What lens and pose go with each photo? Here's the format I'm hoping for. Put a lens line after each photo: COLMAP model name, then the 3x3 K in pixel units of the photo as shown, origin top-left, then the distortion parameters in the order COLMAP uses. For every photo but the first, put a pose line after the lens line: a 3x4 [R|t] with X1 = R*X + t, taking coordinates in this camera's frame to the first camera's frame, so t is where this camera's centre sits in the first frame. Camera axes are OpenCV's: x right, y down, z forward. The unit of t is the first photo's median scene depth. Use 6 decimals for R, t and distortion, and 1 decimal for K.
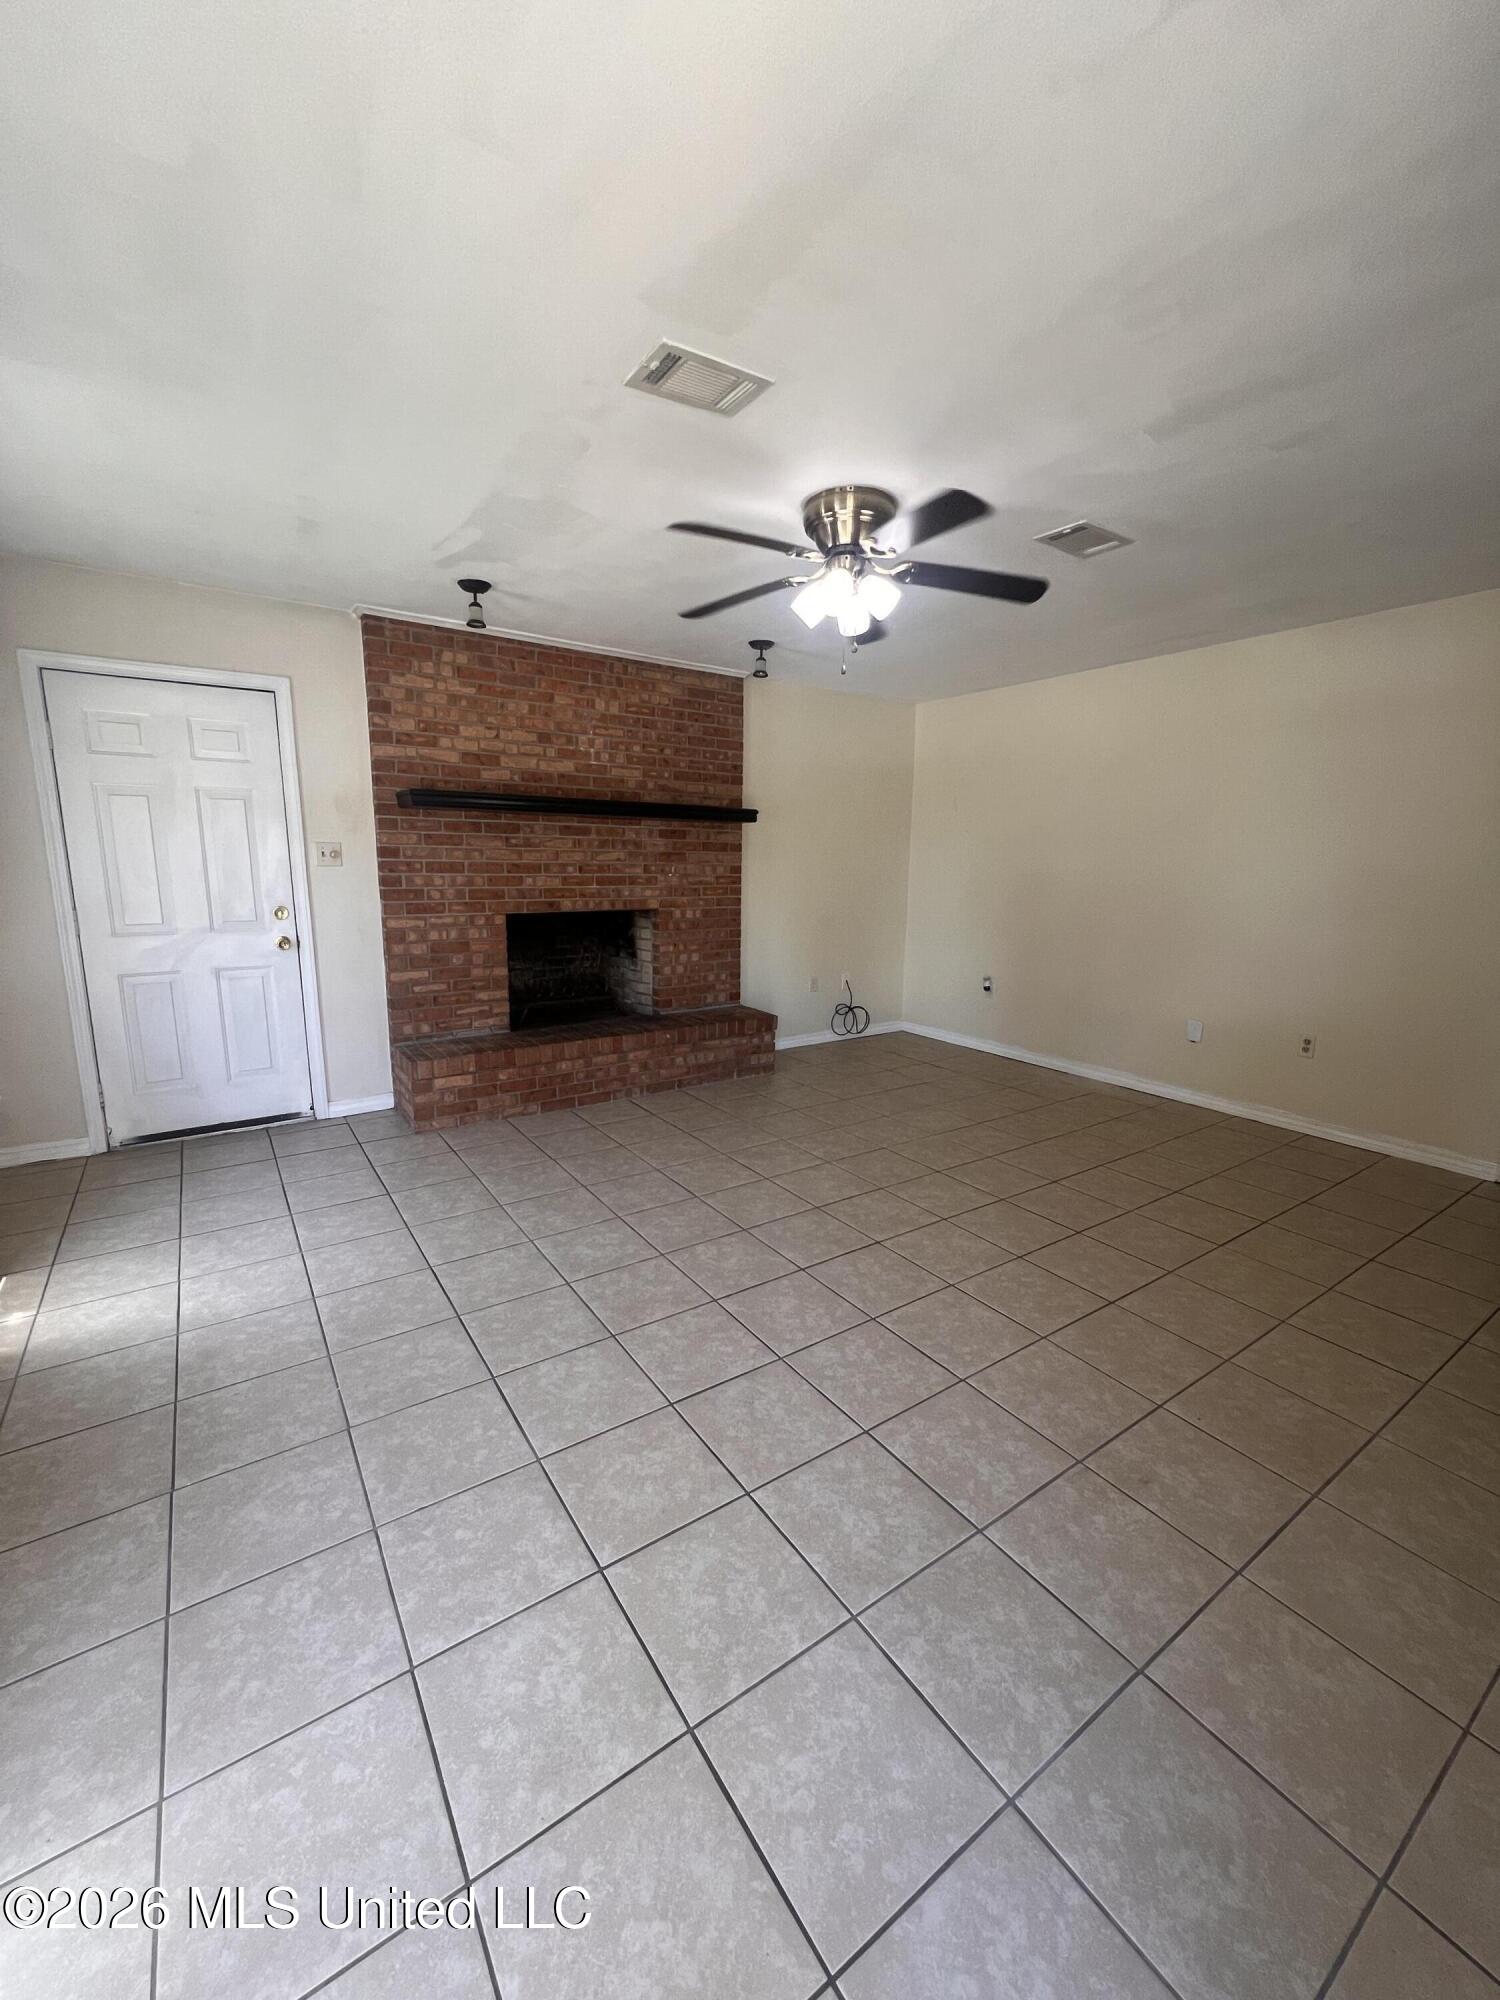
lens RADIAL K [[799.9, 0, 752.8], [0, 799.9, 1000.5], [0, 0, 1]] dist [-0.000599, 0.000919]
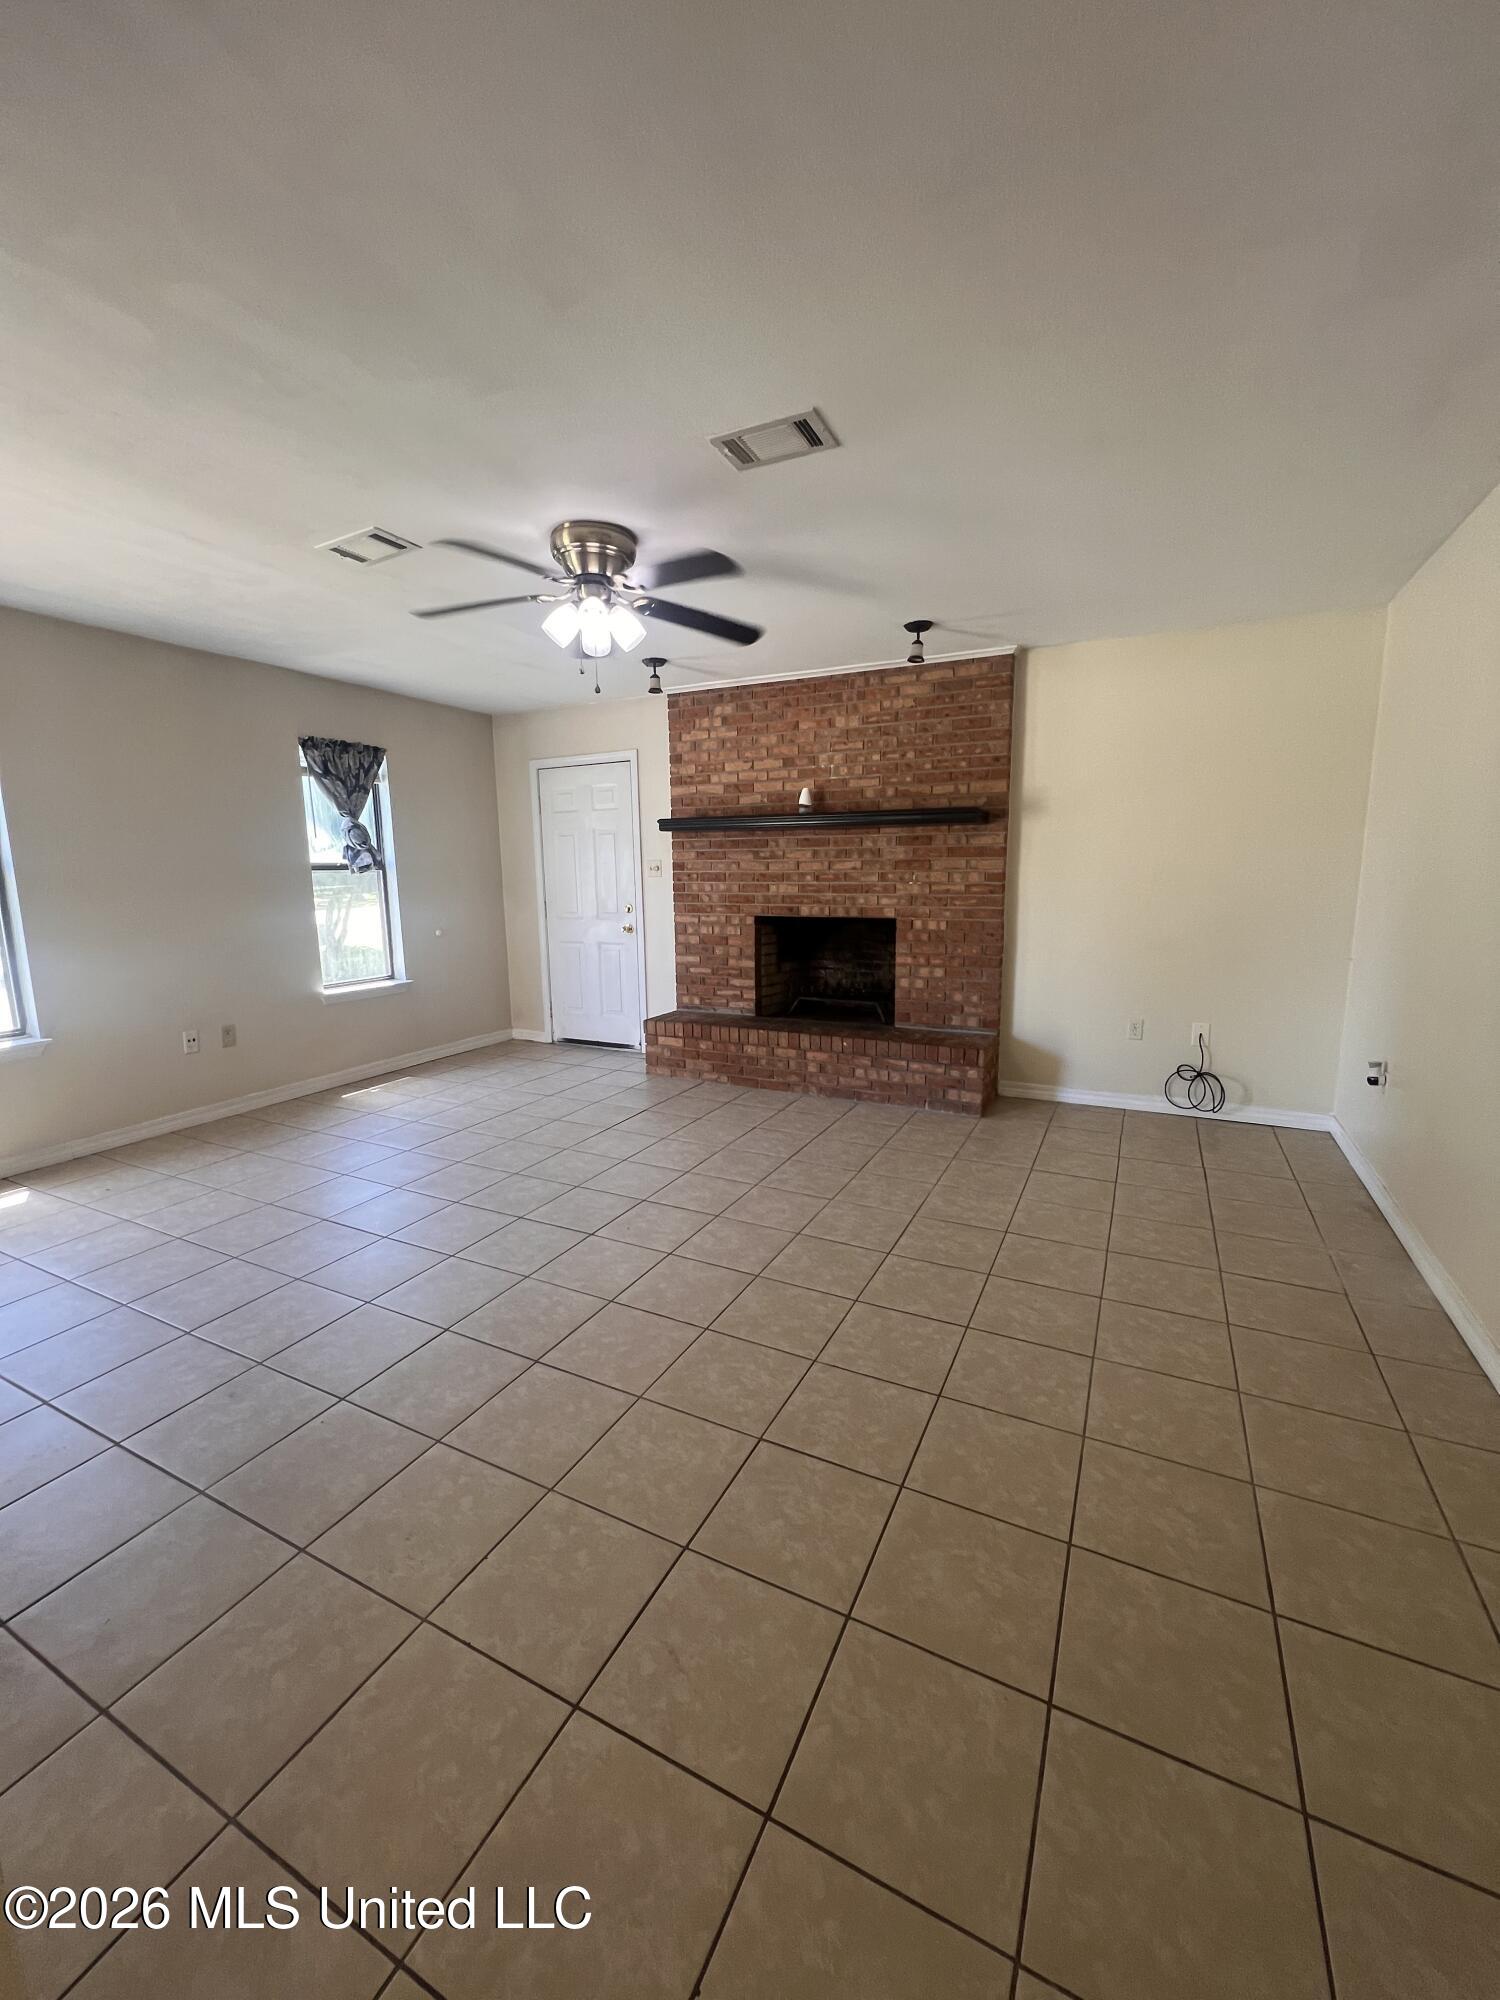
lens RADIAL K [[799.9, 0, 743.8], [0, 799.9, 1000.0], [0, 0, 1]] dist [-0.000599, 0.000919]
pose [[0.479905, 0.125434, -0.868307, 0.721530], [-0.139388, 0.988056, 0.065695, -0.060292], [0.866177, 0.089504, 0.491657, 0.411717]]
